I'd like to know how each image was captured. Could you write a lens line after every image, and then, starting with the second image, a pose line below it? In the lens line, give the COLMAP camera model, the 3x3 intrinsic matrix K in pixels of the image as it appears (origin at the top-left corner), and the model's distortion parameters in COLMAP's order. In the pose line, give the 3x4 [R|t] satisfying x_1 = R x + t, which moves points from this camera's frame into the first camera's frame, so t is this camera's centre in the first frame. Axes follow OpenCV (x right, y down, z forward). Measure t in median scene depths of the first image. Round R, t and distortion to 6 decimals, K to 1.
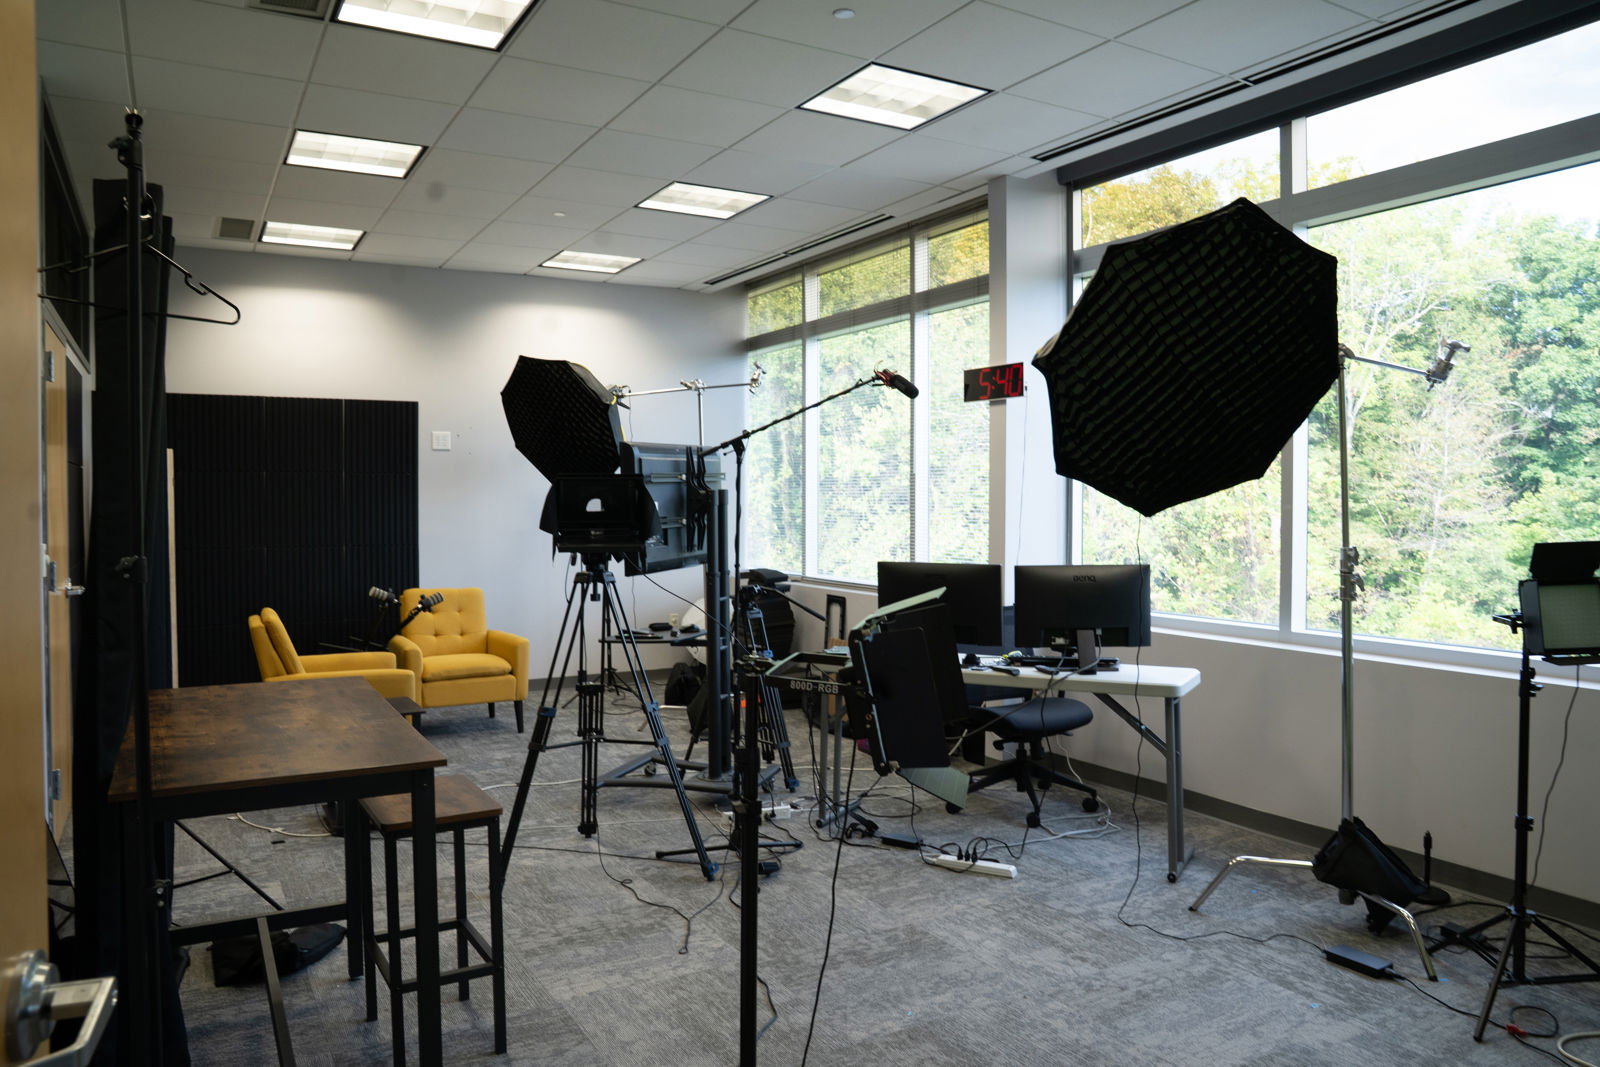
lens RADIAL K [[1120.4, 0, 800.0], [0, 1120.4, 533.5], [0, 0, 1]] dist [-0.130307, 0.093616]
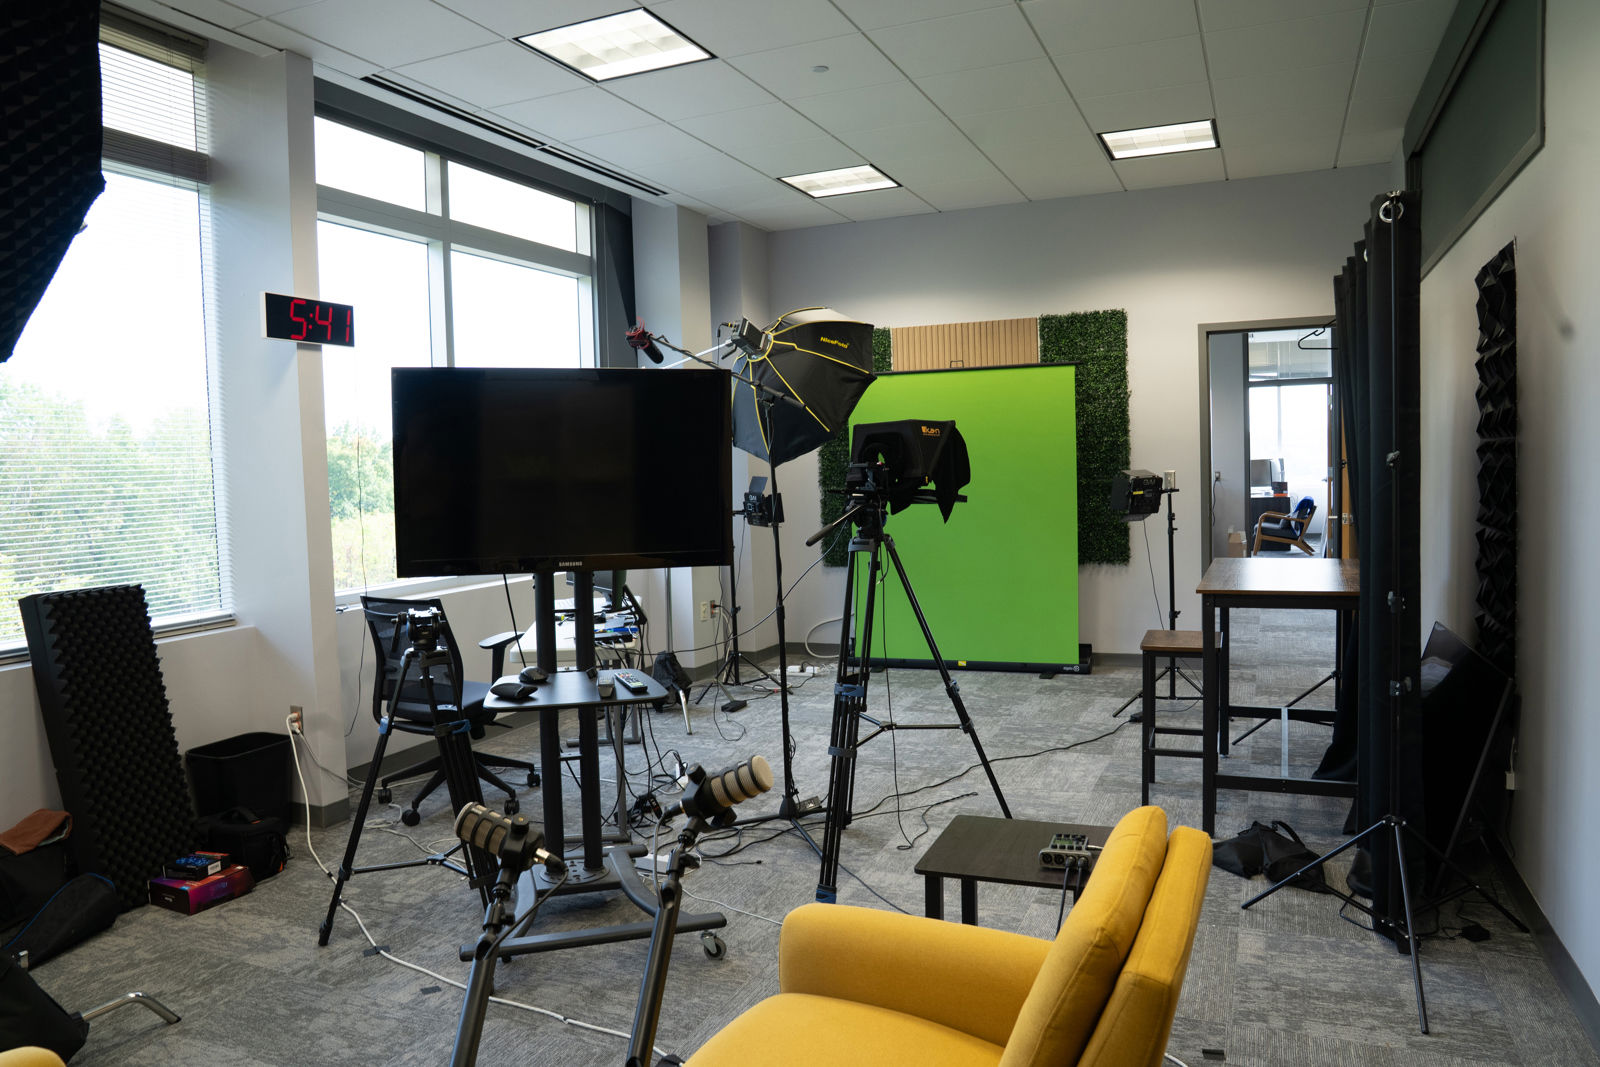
lens RADIAL K [[1120.4, 0, 800.0], [0, 1120.4, 533.5], [0, 0, 1]] dist [-0.130307, 0.093616]
pose [[-0.601096, -0.030228, 0.798605, -0.654593], [0.055470, 0.995296, 0.079425, -0.030576], [-0.797249, 0.092040, -0.596592, 1.223774]]
